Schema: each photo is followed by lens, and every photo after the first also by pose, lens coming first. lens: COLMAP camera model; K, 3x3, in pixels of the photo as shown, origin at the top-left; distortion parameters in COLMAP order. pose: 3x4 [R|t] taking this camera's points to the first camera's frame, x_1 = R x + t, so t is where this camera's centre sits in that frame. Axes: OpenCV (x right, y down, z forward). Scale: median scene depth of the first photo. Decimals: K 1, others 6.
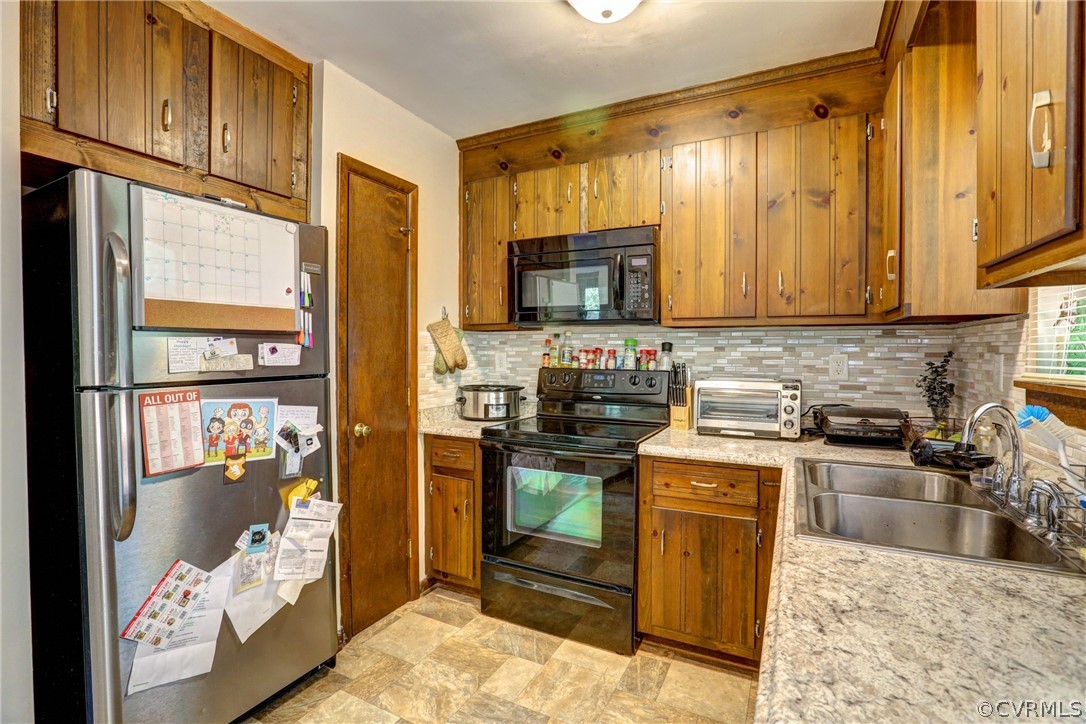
lens RADIAL K [[498.2, 0, 549.2], [0, 498.2, 360.7], [0, 0, 1]] dist [-0.061994, 0.037014]
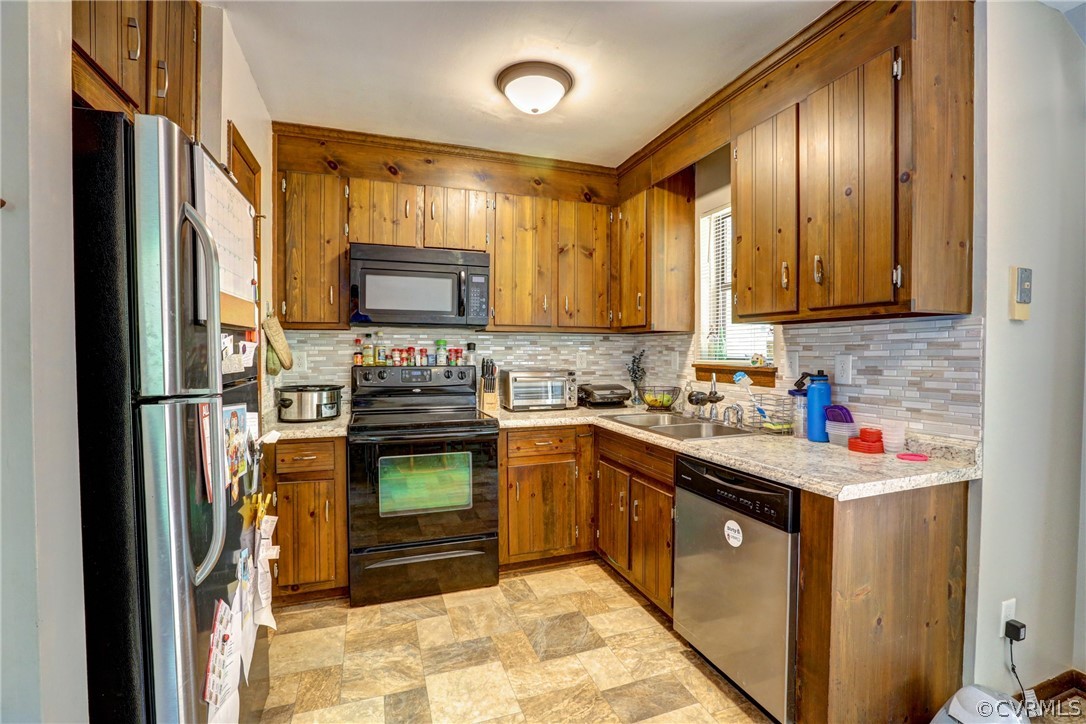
lens RADIAL K [[498.2, 0, 549.2], [0, 498.2, 360.7], [0, 0, 1]] dist [-0.061994, 0.037014]
pose [[0.681409, -0.016762, 0.731711, -0.591699], [0.015175, 0.999846, 0.008773, -0.000364], [-0.731746, 0.005126, 0.681558, 0.004537]]
